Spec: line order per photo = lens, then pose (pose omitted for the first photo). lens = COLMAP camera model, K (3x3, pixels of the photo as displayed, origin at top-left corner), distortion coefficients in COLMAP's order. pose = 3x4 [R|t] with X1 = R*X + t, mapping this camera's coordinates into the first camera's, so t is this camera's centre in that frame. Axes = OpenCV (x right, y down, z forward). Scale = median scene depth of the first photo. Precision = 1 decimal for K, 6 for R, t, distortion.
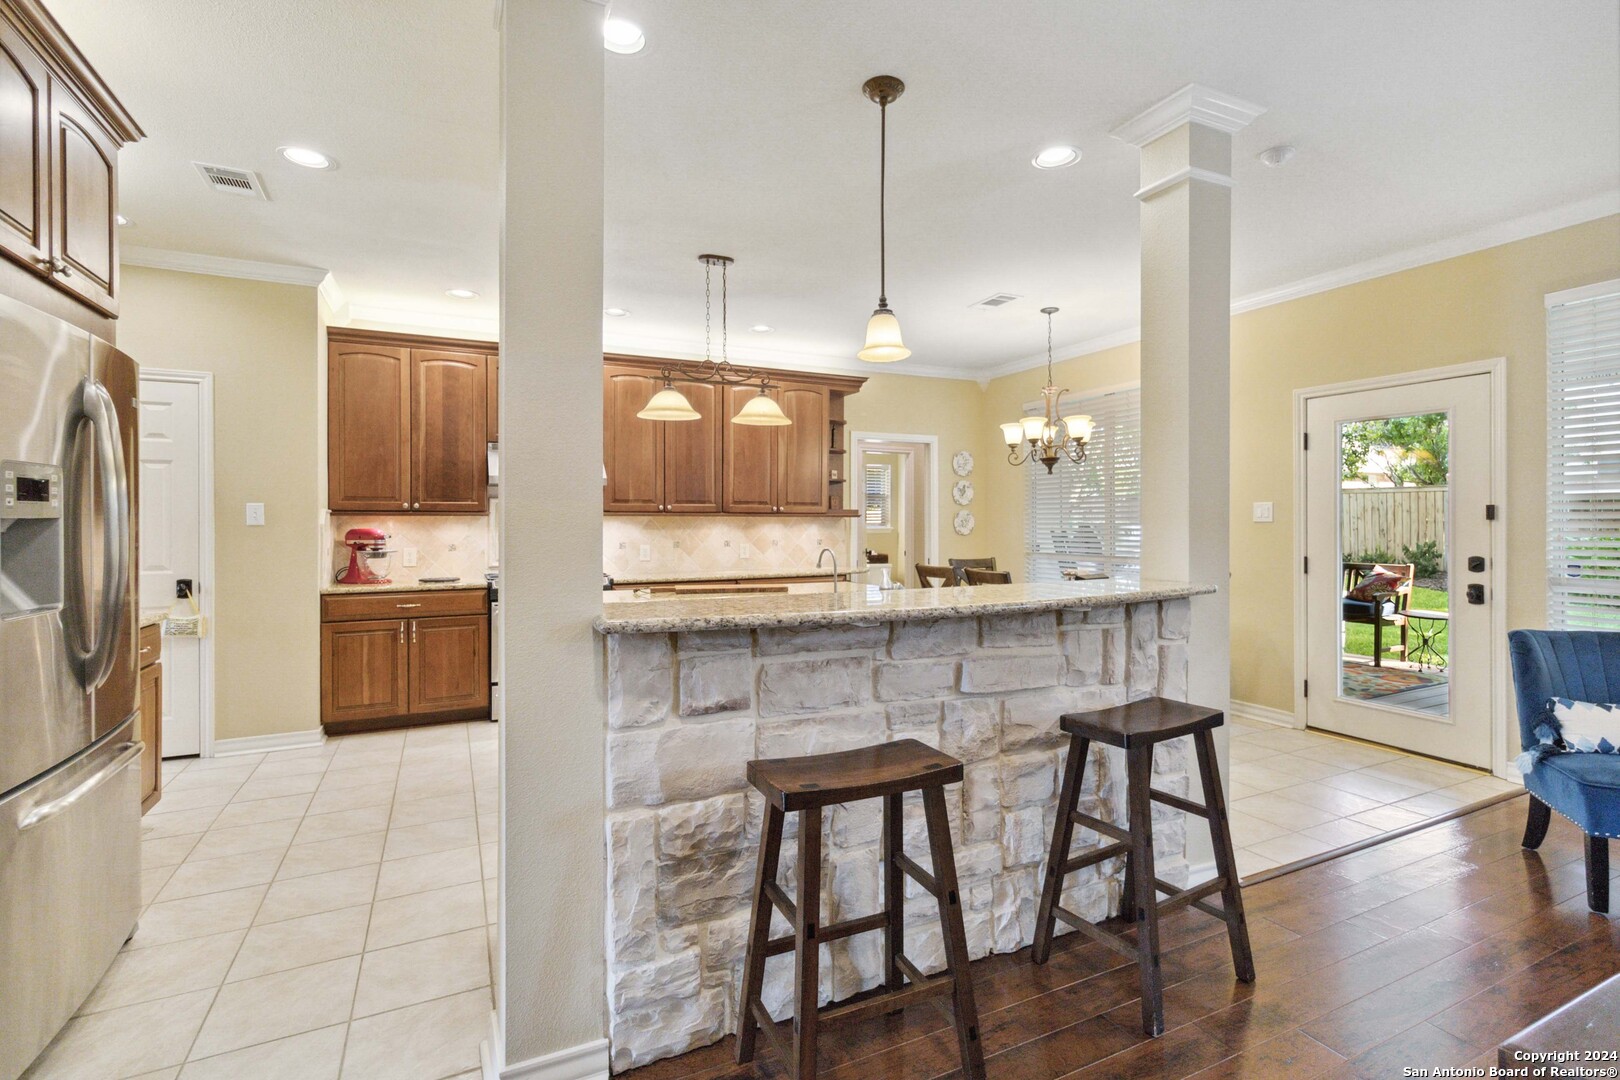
lens RADIAL K [[759.4, 0, 813.8], [0, 759.4, 524.2], [0, 0, 1]] dist [0.000225, 0.001567]
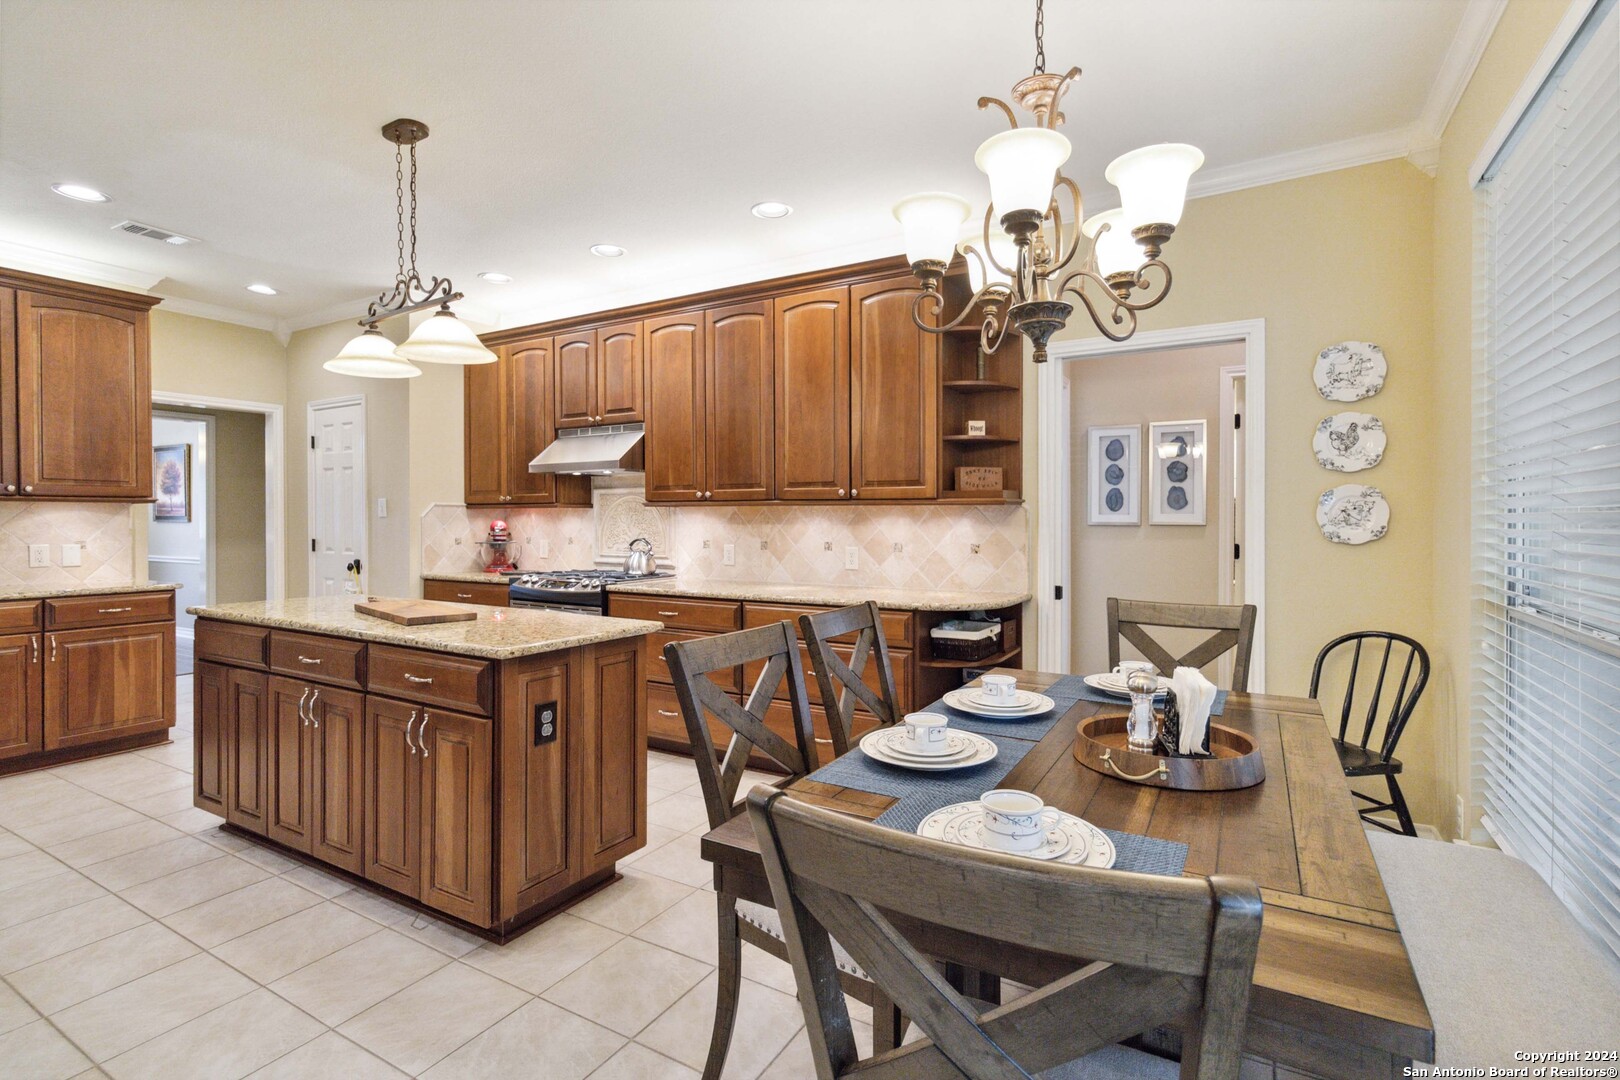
lens RADIAL K [[759.4, 0, 817.0], [0, 759.4, 516.7], [0, 0, 1]] dist [0.000225, 0.001567]
pose [[0.562882, -0.000331, -0.826537, 0.521869], [-0.003463, 0.999990, -0.002760, 0.001527], [0.826530, 0.004416, 0.562875, 0.736121]]
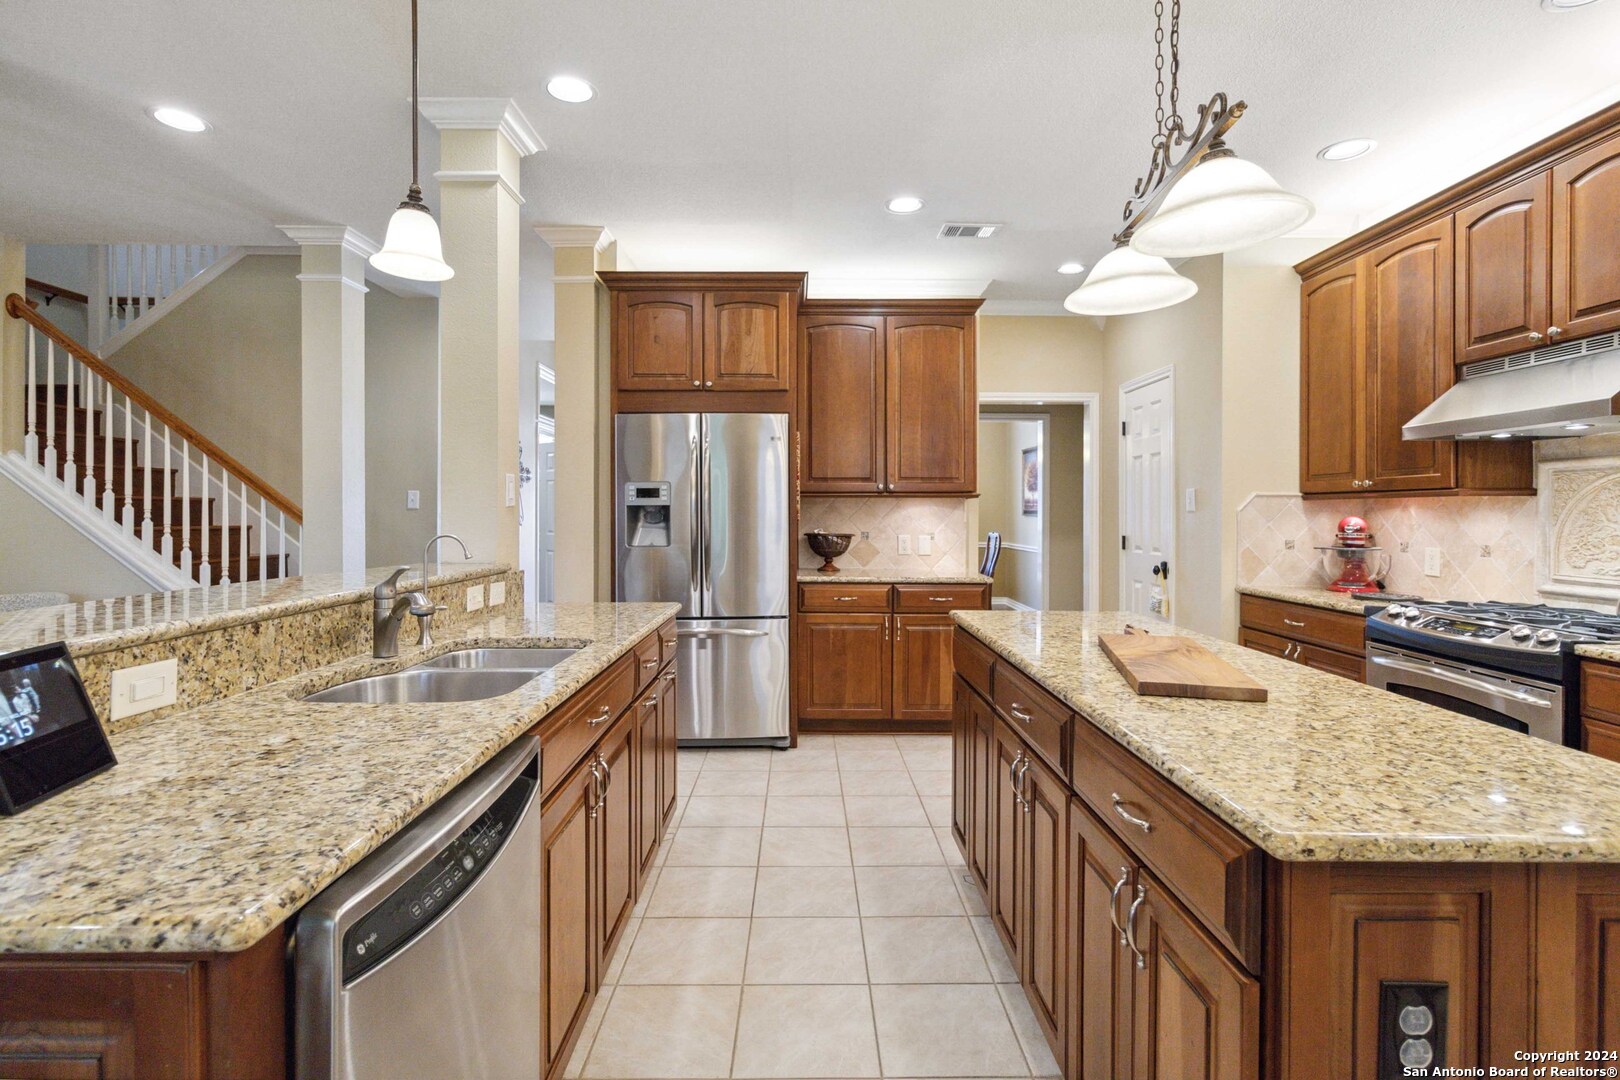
lens RADIAL K [[759.4, 0, 813.8], [0, 759.4, 519.7], [0, 0, 1]] dist [0.000225, 0.001567]
pose [[-0.423487, 0.009307, -0.905854, 0.284585], [-0.004076, 0.999918, 0.012179, 0.001687], [0.905893, 0.008850, -0.423414, 0.802843]]
